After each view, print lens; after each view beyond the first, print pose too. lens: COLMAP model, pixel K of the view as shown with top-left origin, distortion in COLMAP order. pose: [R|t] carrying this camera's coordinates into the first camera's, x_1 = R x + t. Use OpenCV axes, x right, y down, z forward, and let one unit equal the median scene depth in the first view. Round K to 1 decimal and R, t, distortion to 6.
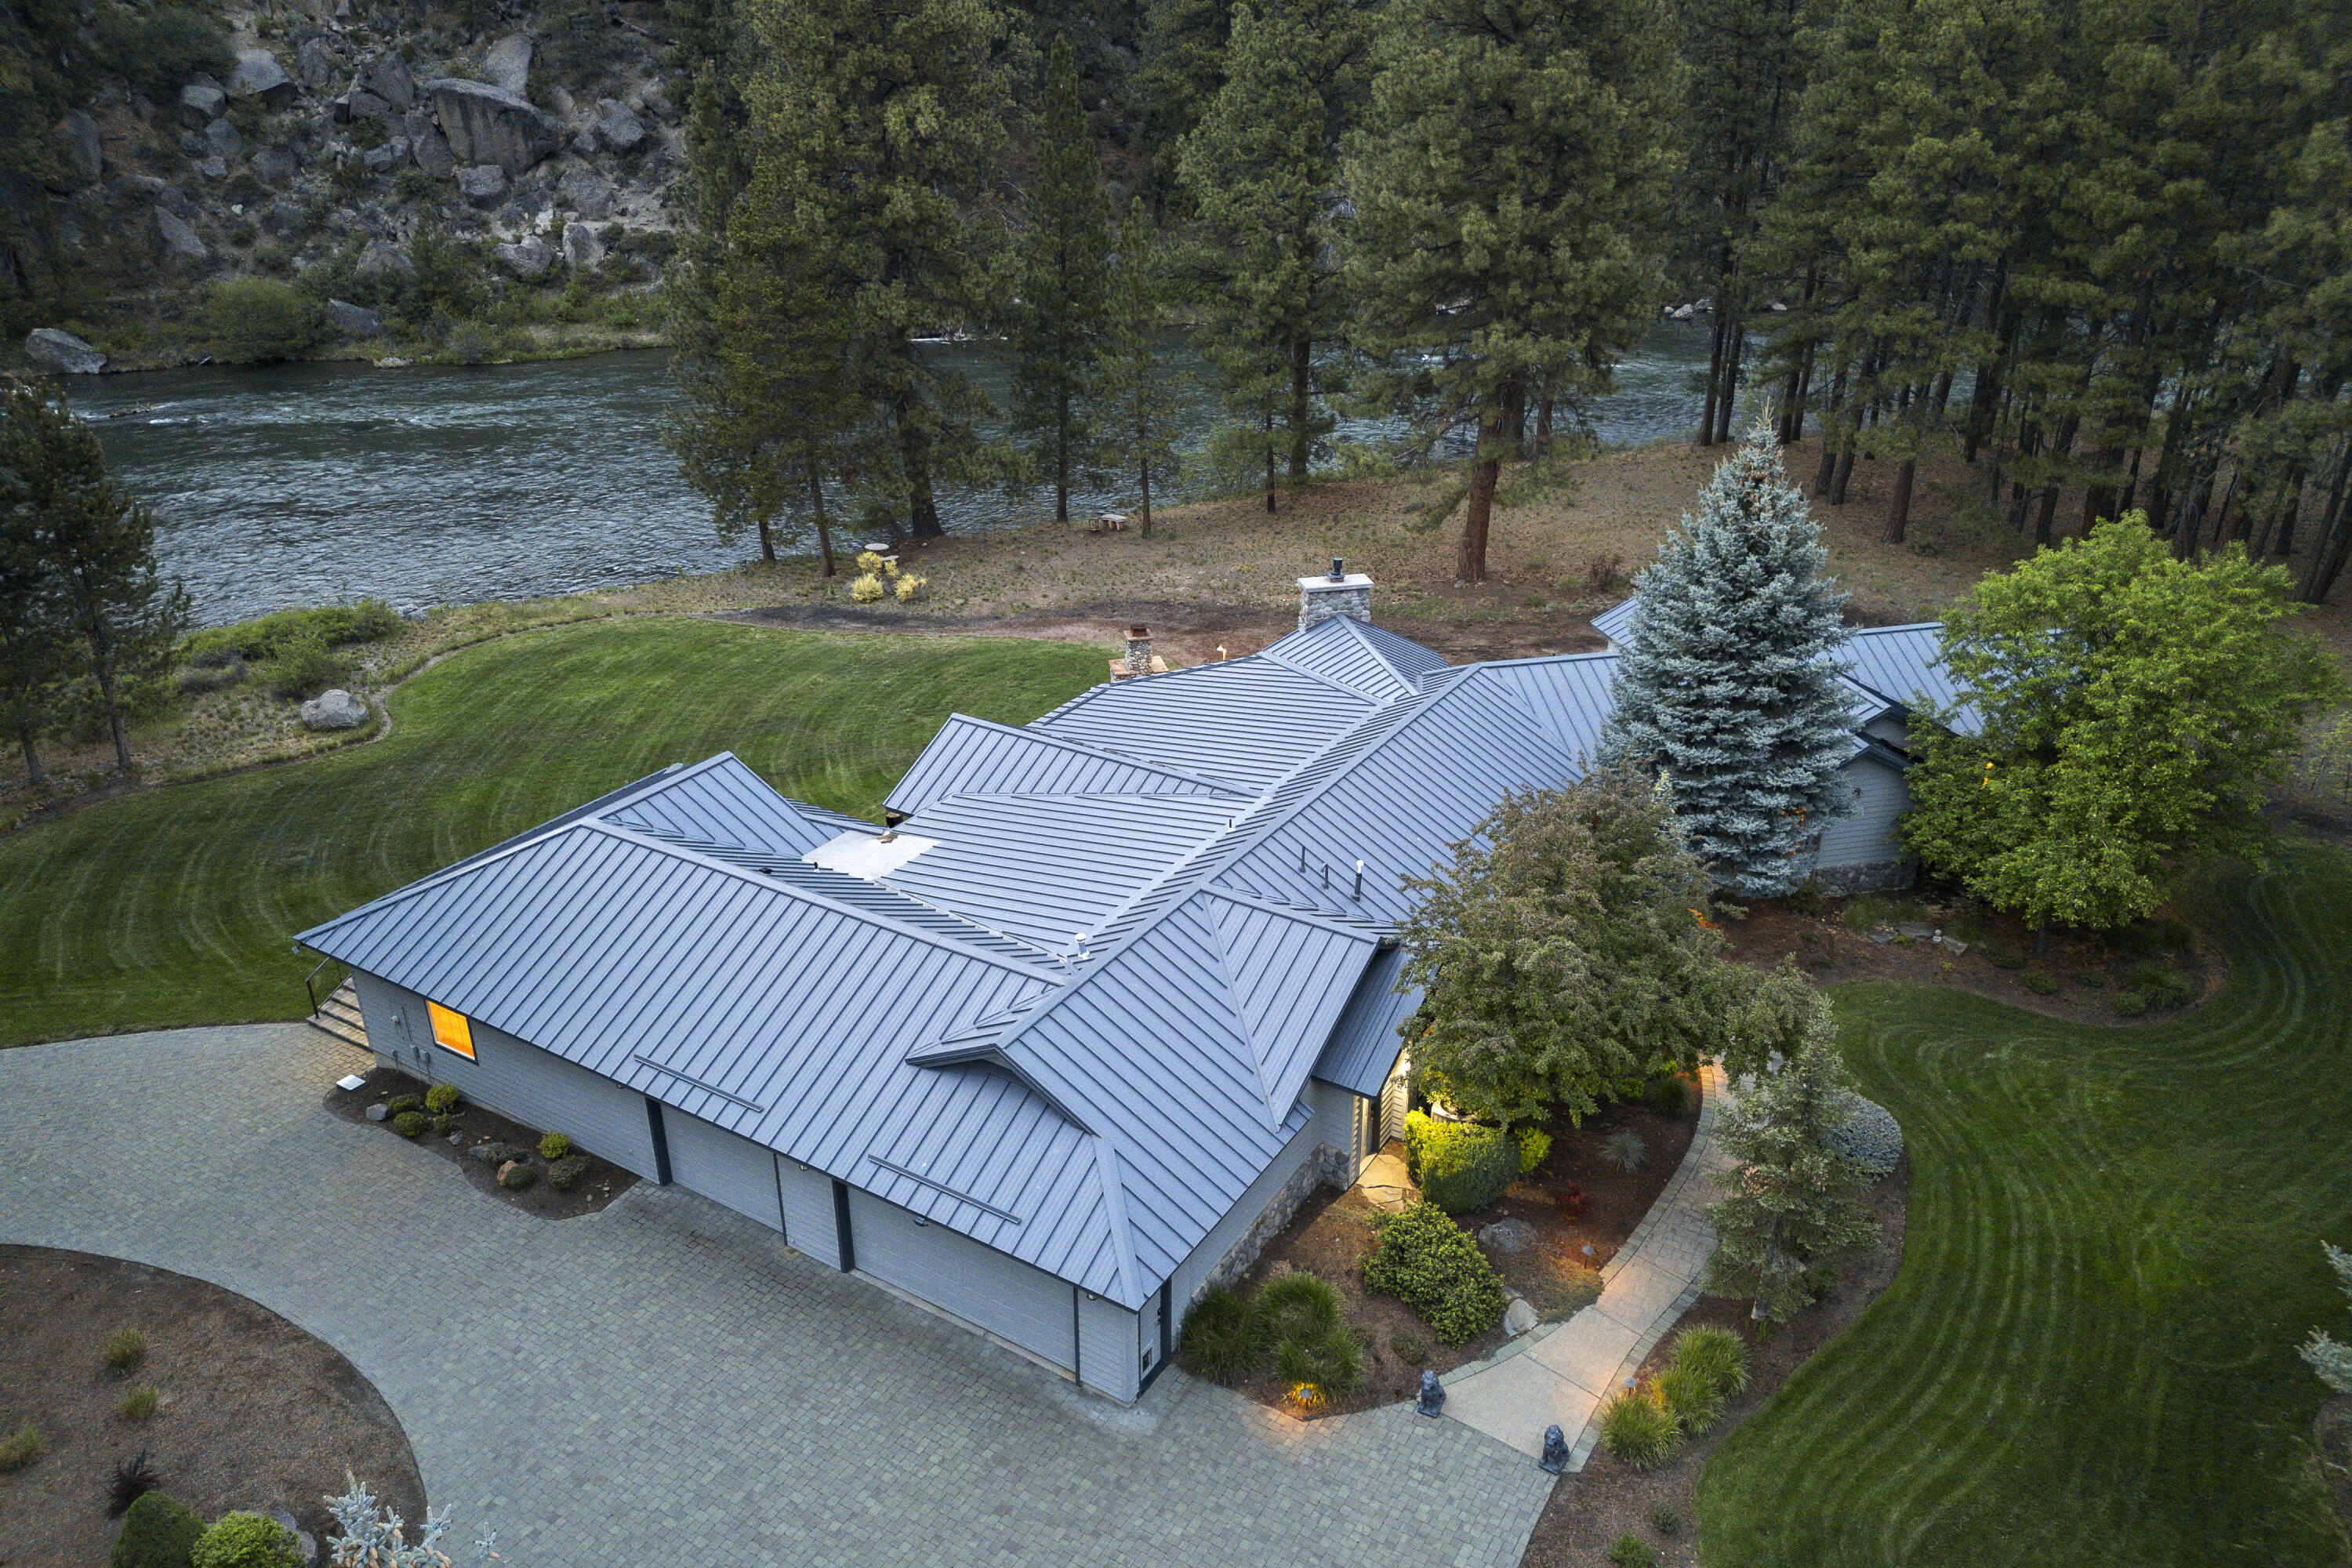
lens RADIAL K [[1840.7, 0, 1318.4], [0, 1840.7, 714.6], [0, 0, 1]] dist [0.065527, -0.073138]
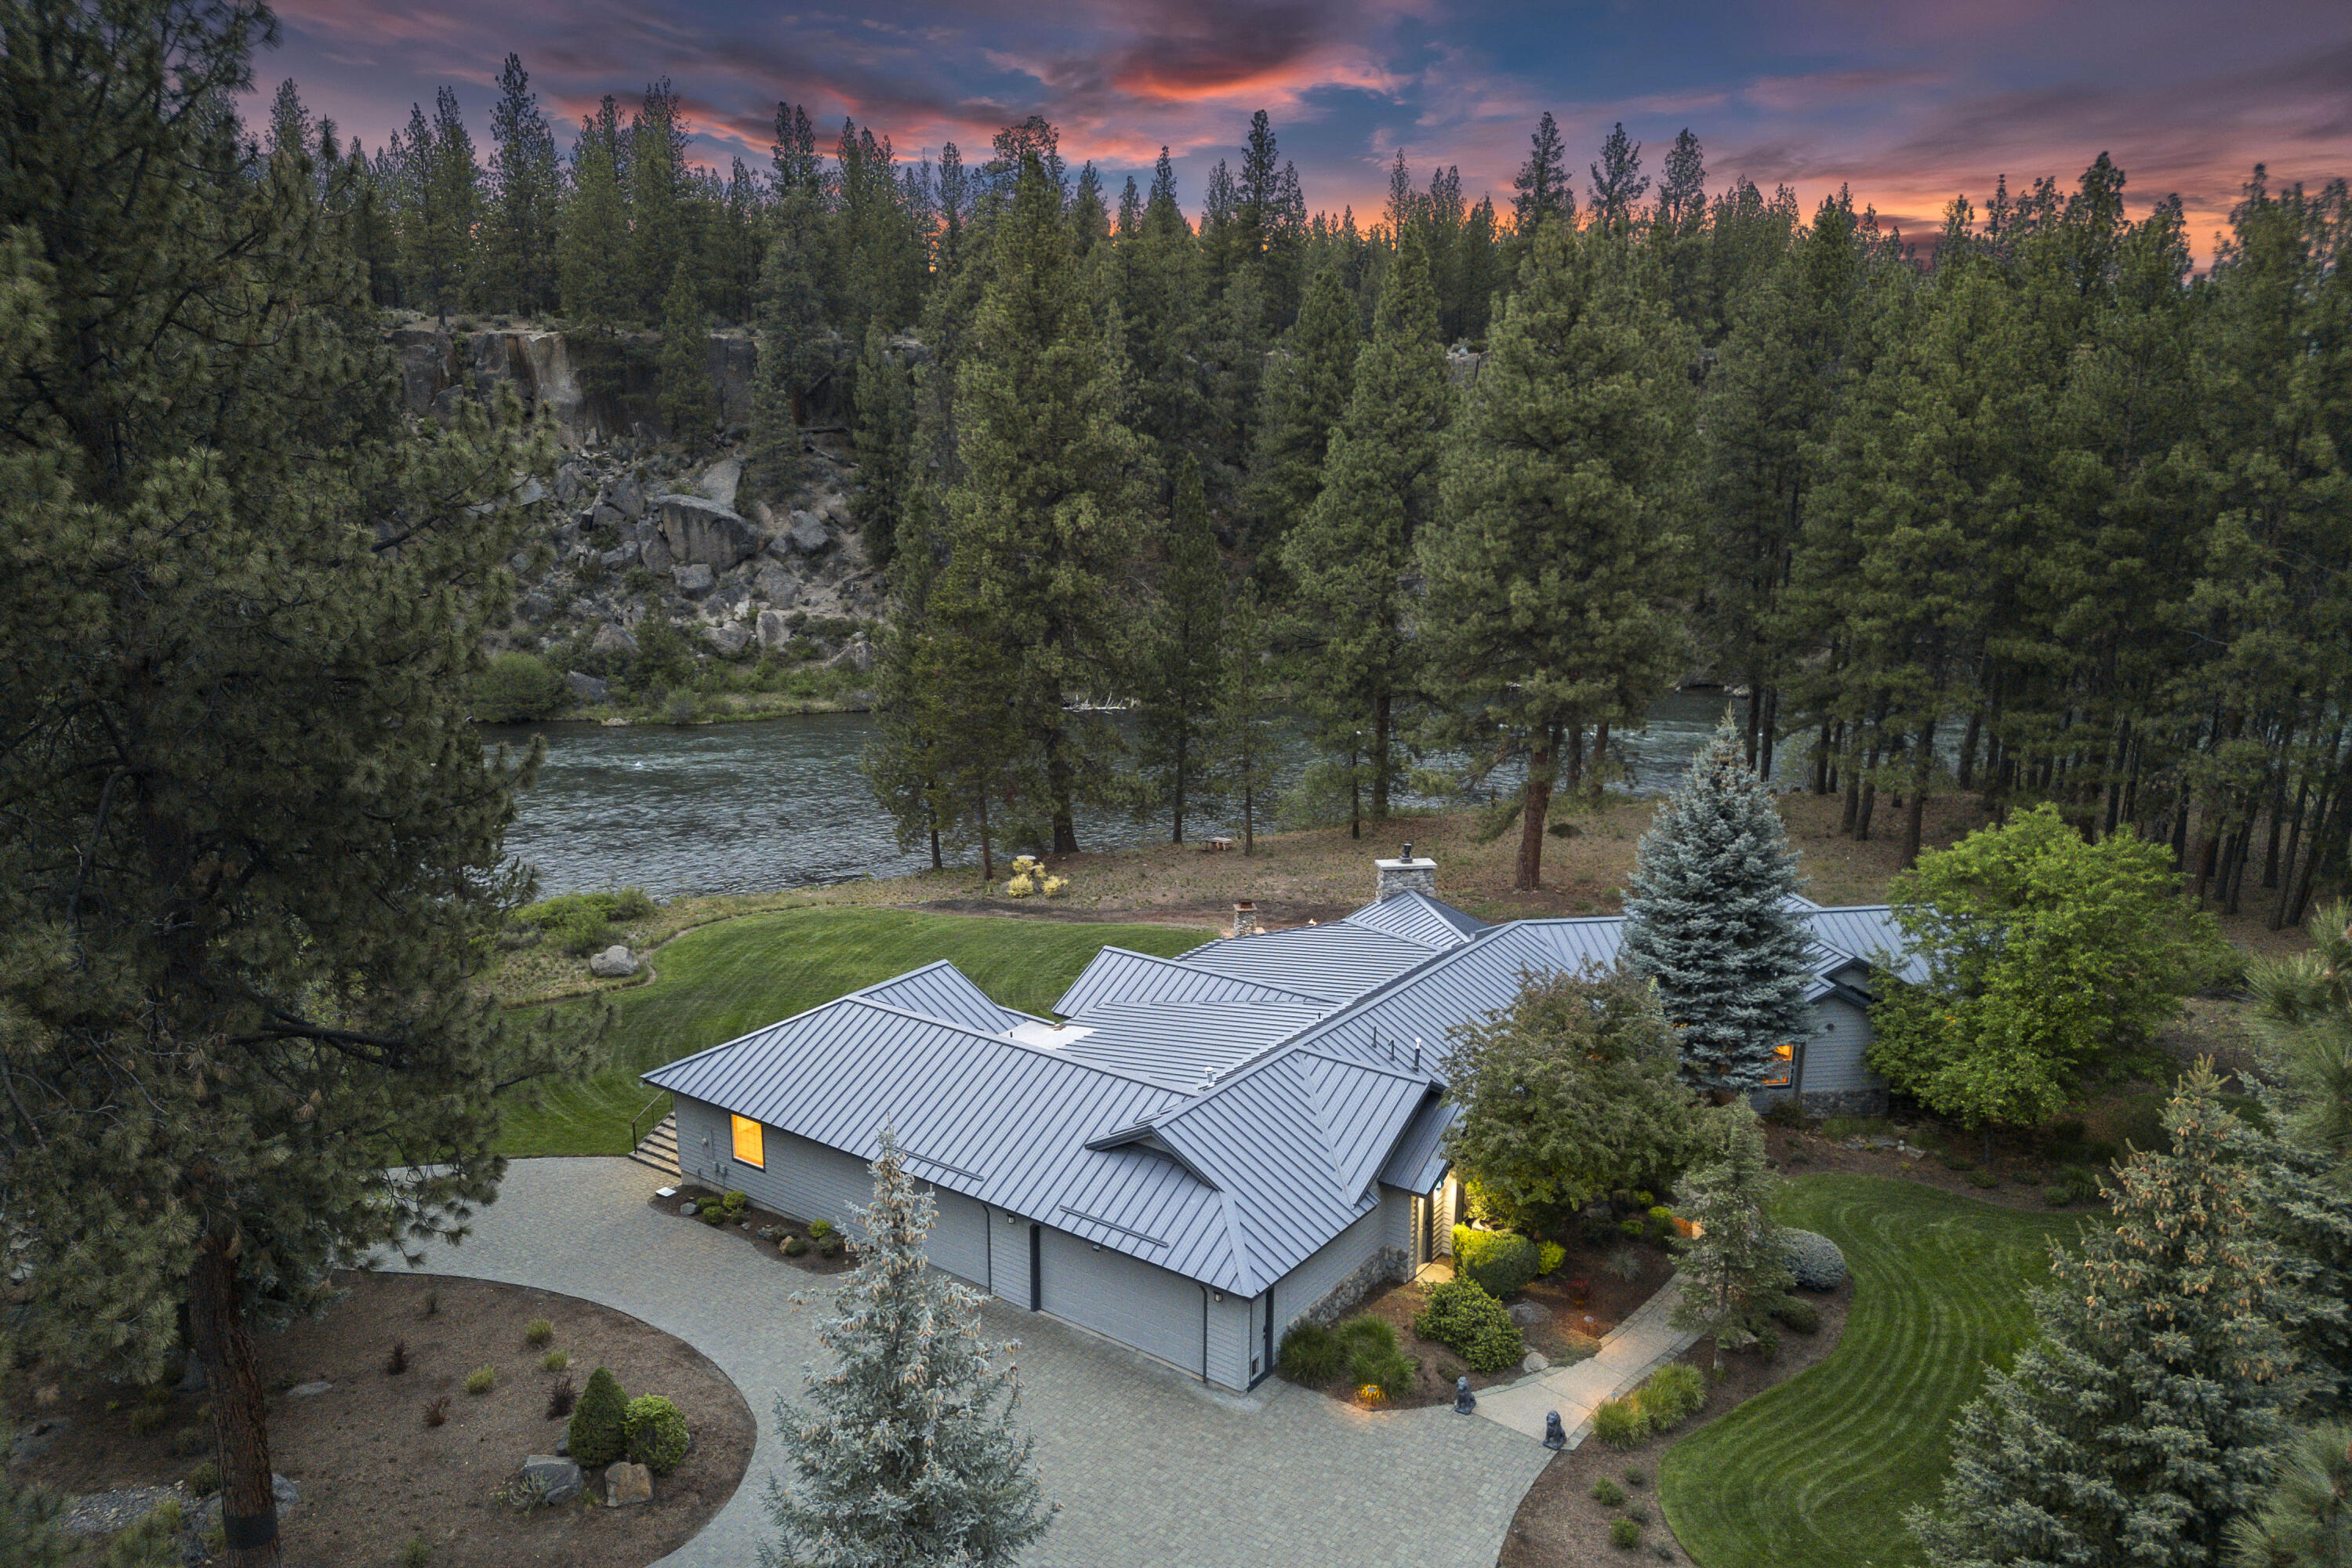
lens RADIAL K [[1770.6, 0, 1239.0], [0, 1770.6, 731.1], [0, 0, 1]] dist [0.063228, -0.006440]
pose [[0.995675, 0.006412, -0.092686, 0.006390], [-0.024416, 0.980610, -0.194444, 0.063199], [0.089642, 0.195866, 0.976525, -0.164168]]
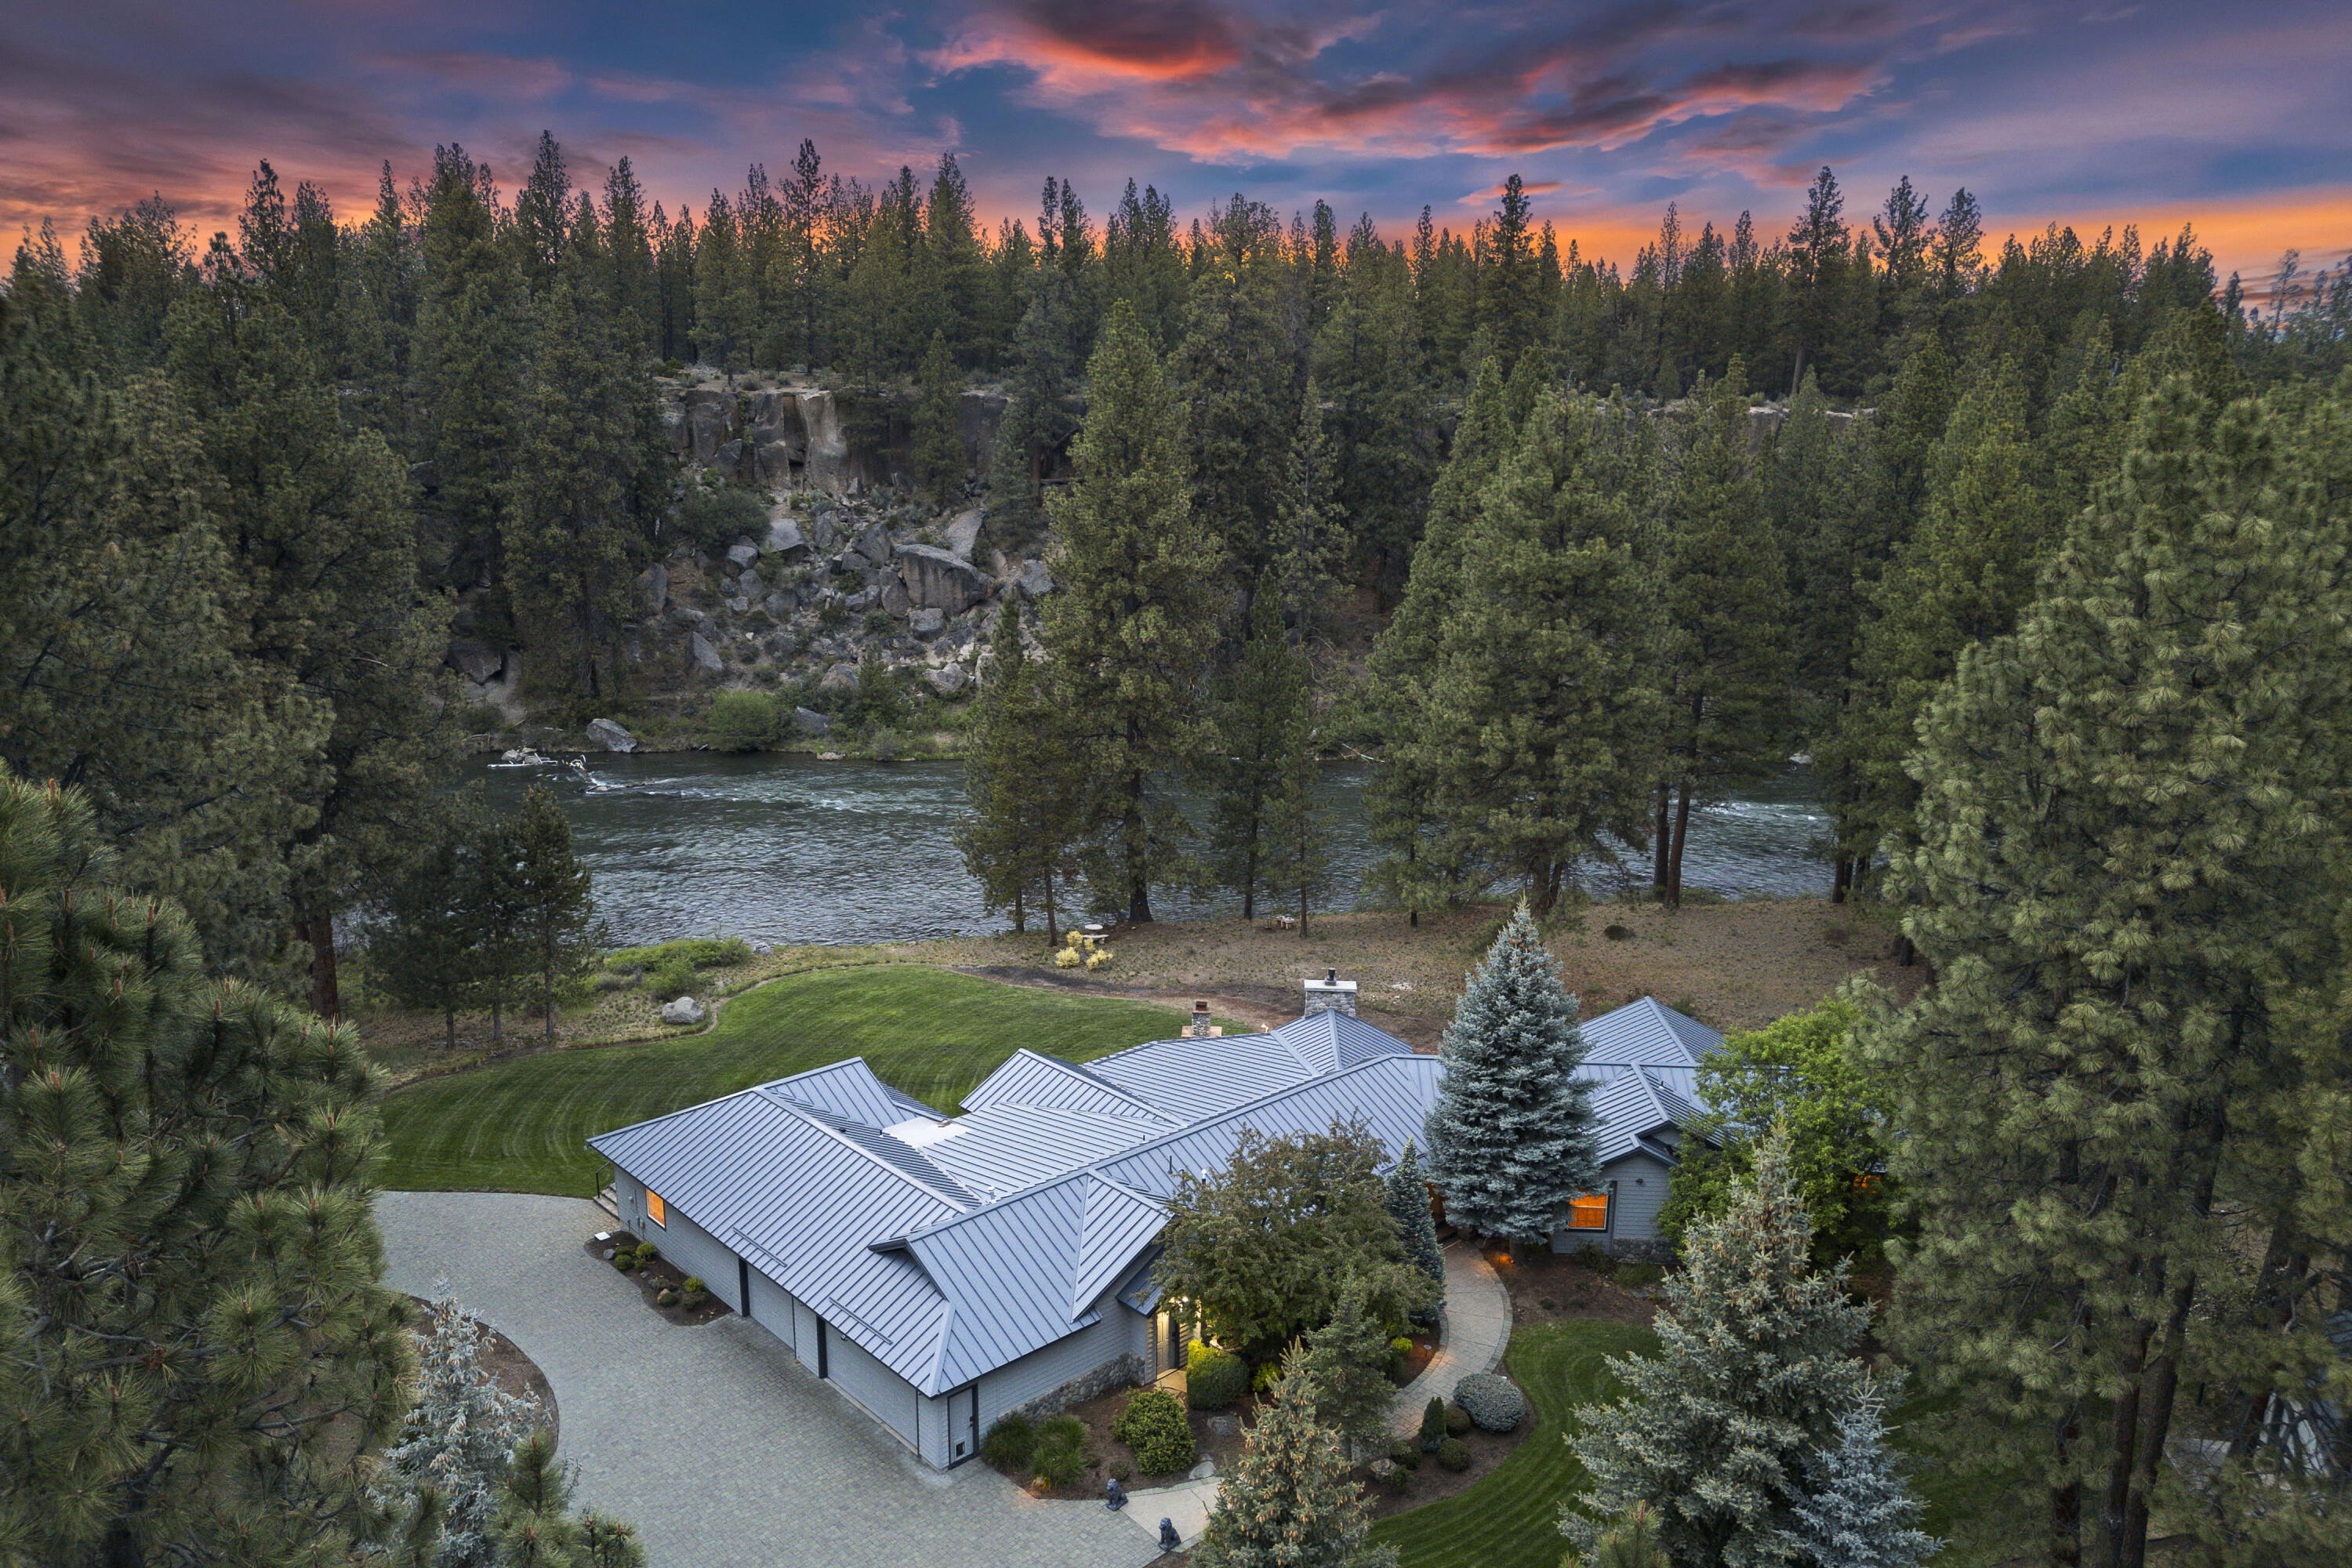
lens RADIAL K [[1707.1, 0, 1247.5], [0, 1707.1, 764.1], [0, 0, 1]] dist [0.148687, -0.284079]
pose [[0.966919, 0.064828, -0.246710, 0.216870], [-0.110094, 0.978507, -0.174364, -0.003304], [0.230104, 0.195757, 0.953274, -0.234197]]
